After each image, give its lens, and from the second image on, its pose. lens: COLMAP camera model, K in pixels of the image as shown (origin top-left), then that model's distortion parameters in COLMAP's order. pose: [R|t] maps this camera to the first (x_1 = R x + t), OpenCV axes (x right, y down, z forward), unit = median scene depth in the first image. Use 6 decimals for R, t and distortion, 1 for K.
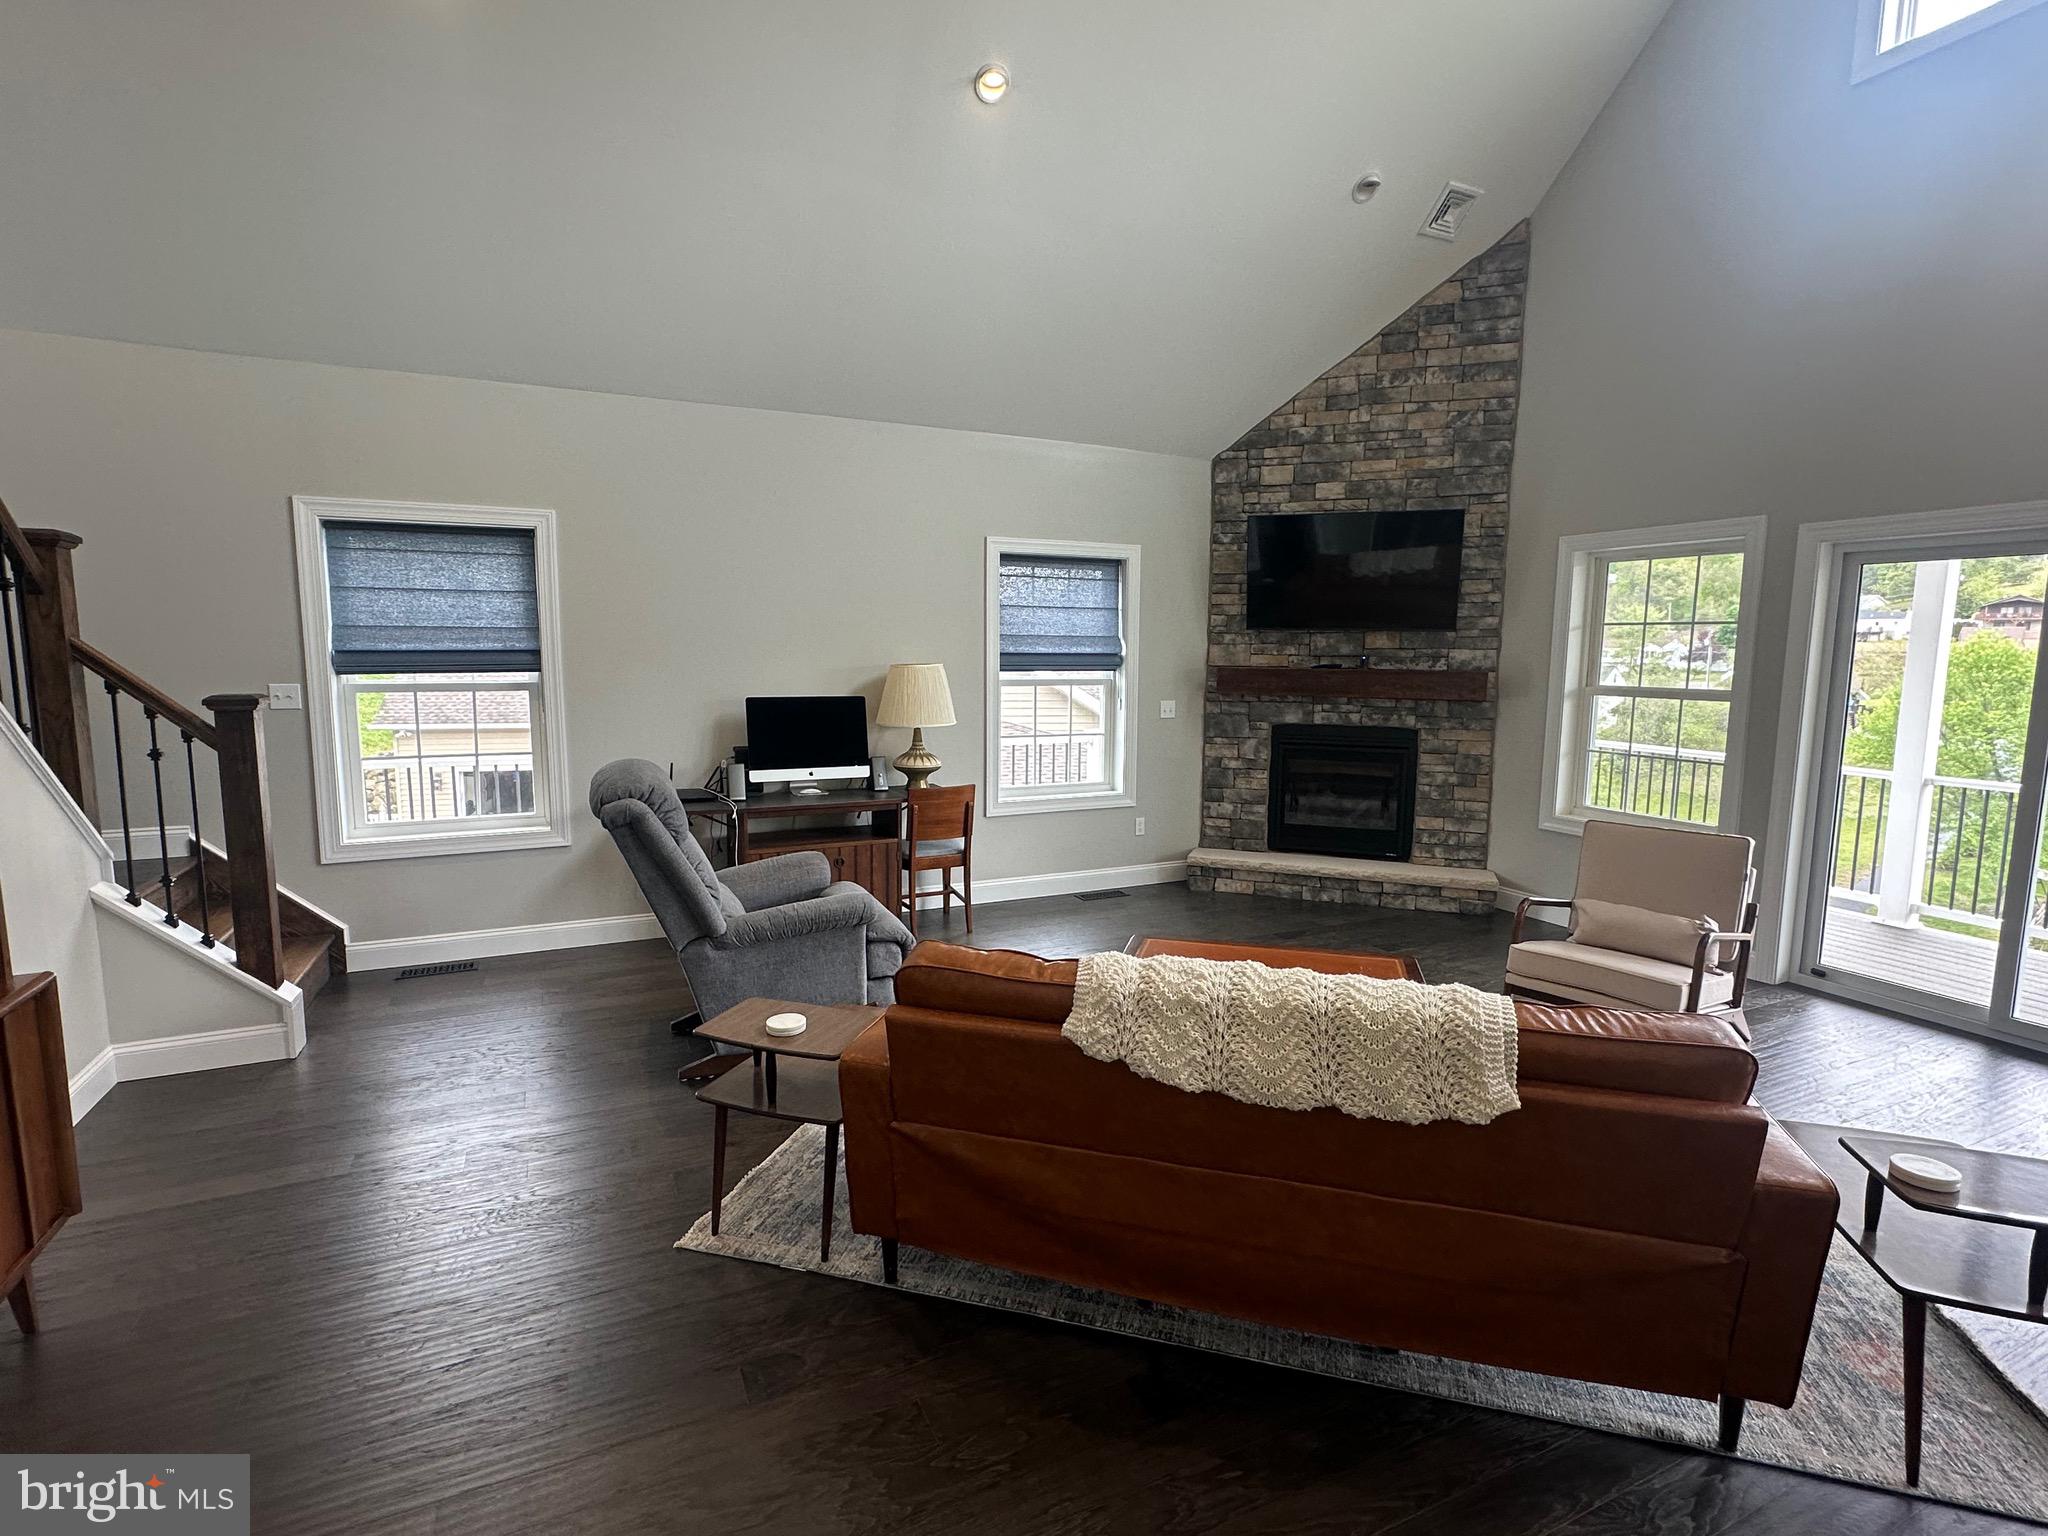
lens RADIAL K [[977.2, 0, 1014.9], [0, 977.2, 769.5], [0, 0, 1]] dist [-0.004481, 0.000639]
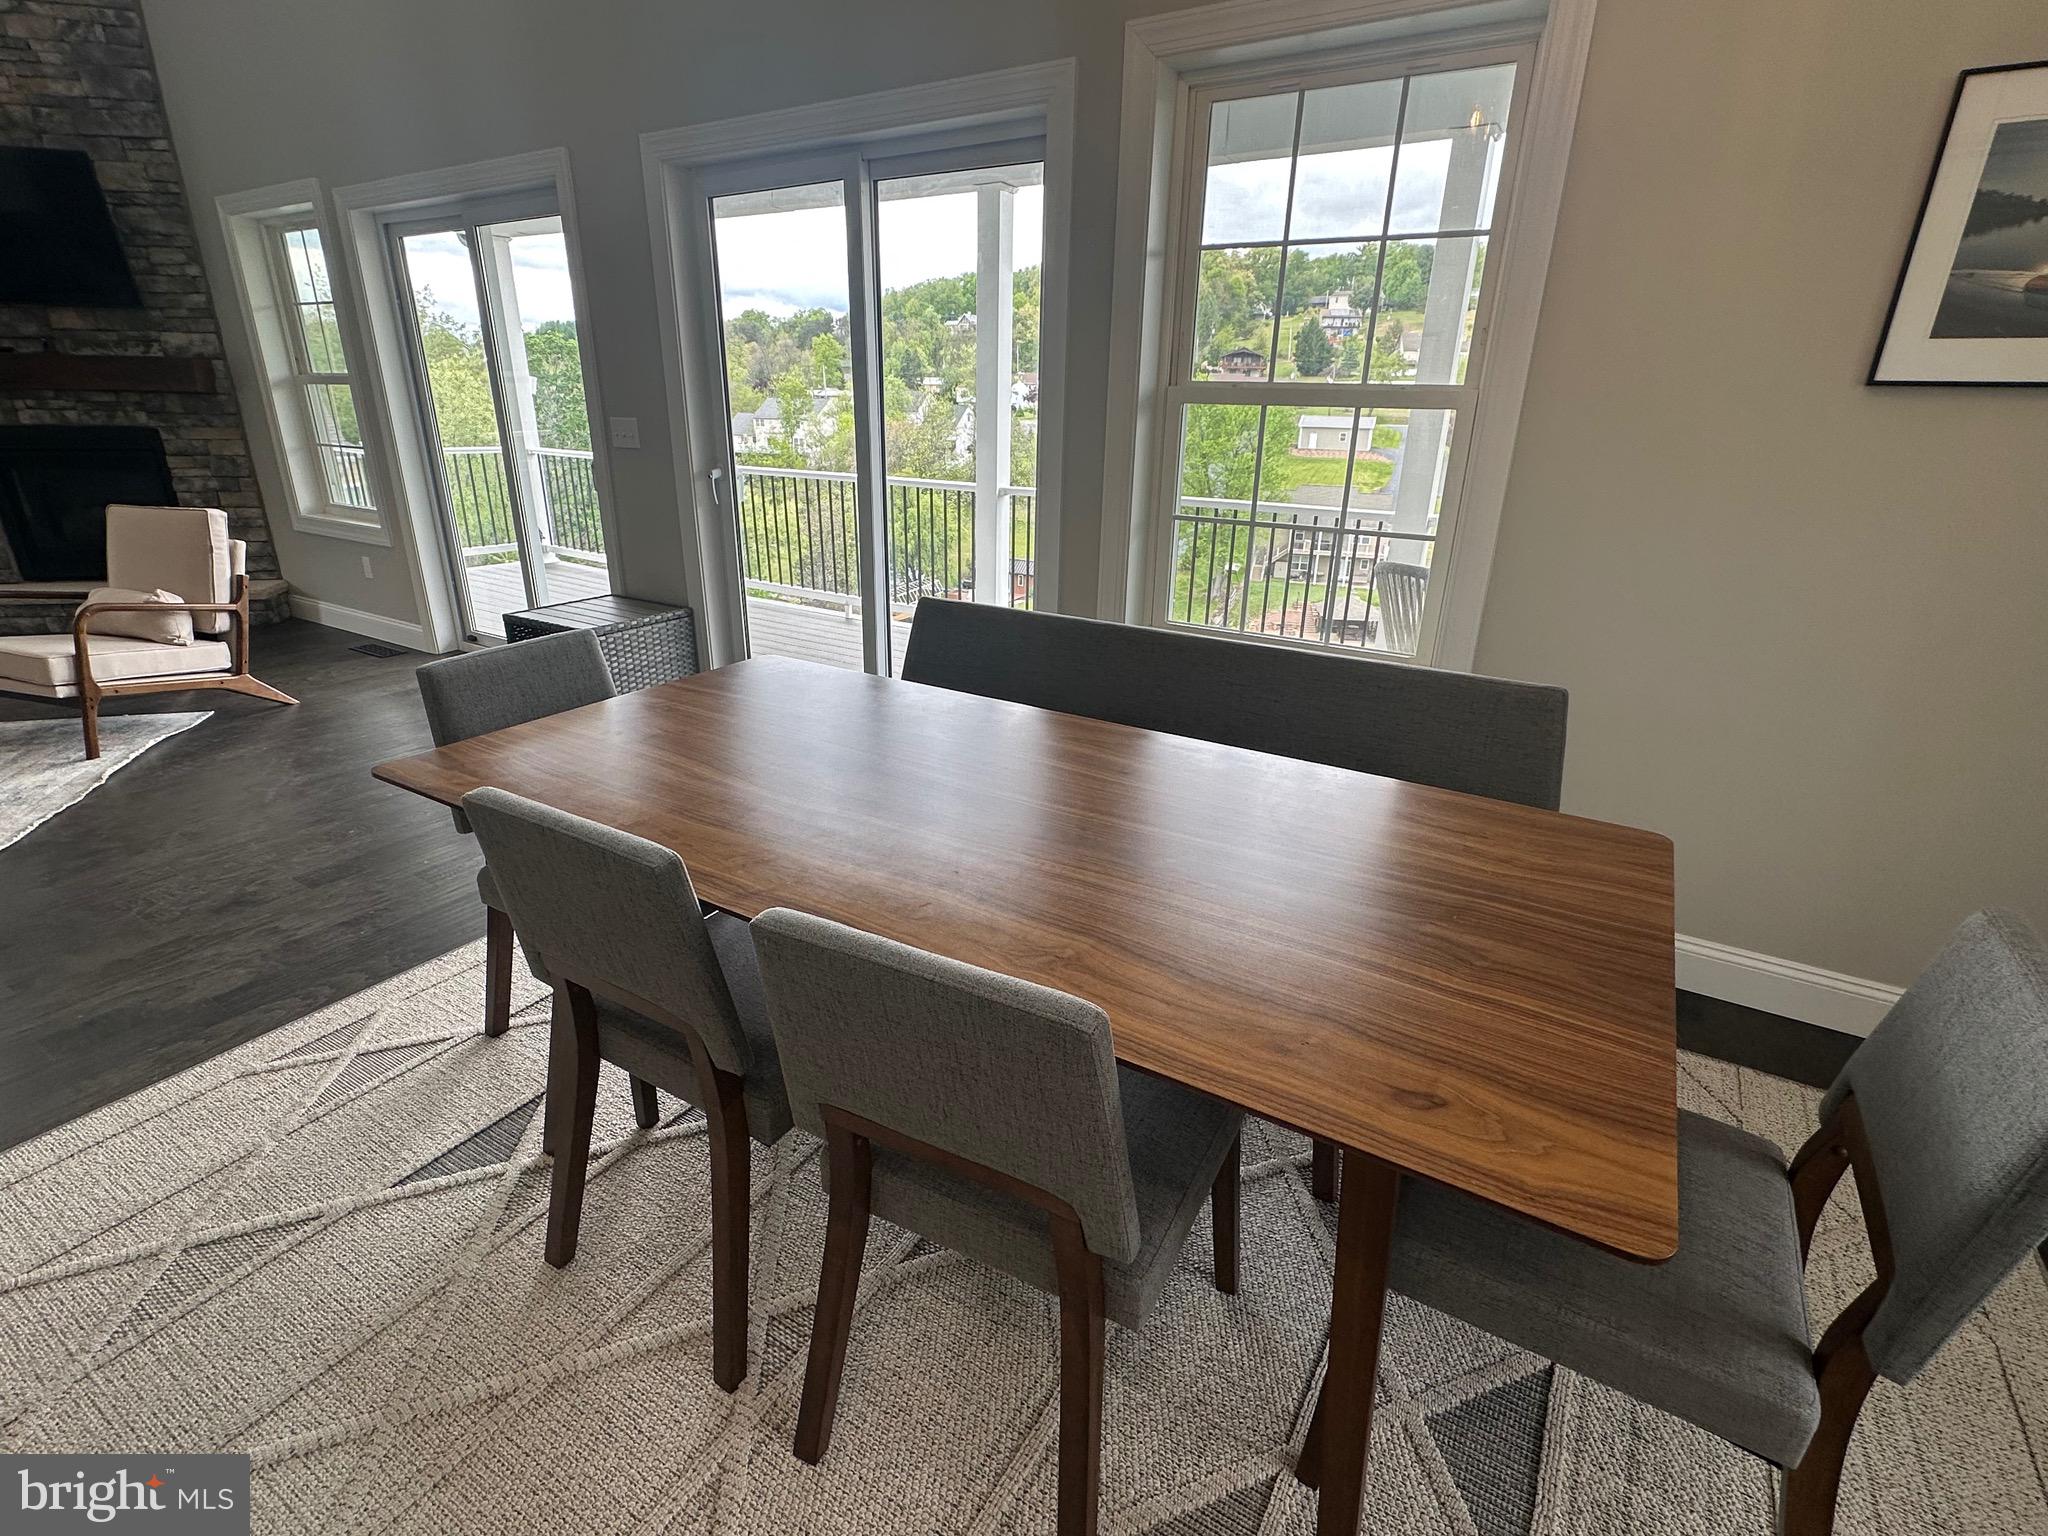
lens RADIAL K [[977.2, 0, 1021.0], [0, 977.2, 778.1], [0, 0, 1]] dist [-0.004481, 0.000639]
pose [[0.846083, -0.187665, 0.498924, 0.592112], [0.054977, 0.961708, 0.268506, 0.073726], [-0.530208, -0.199749, 0.824002, -0.233470]]
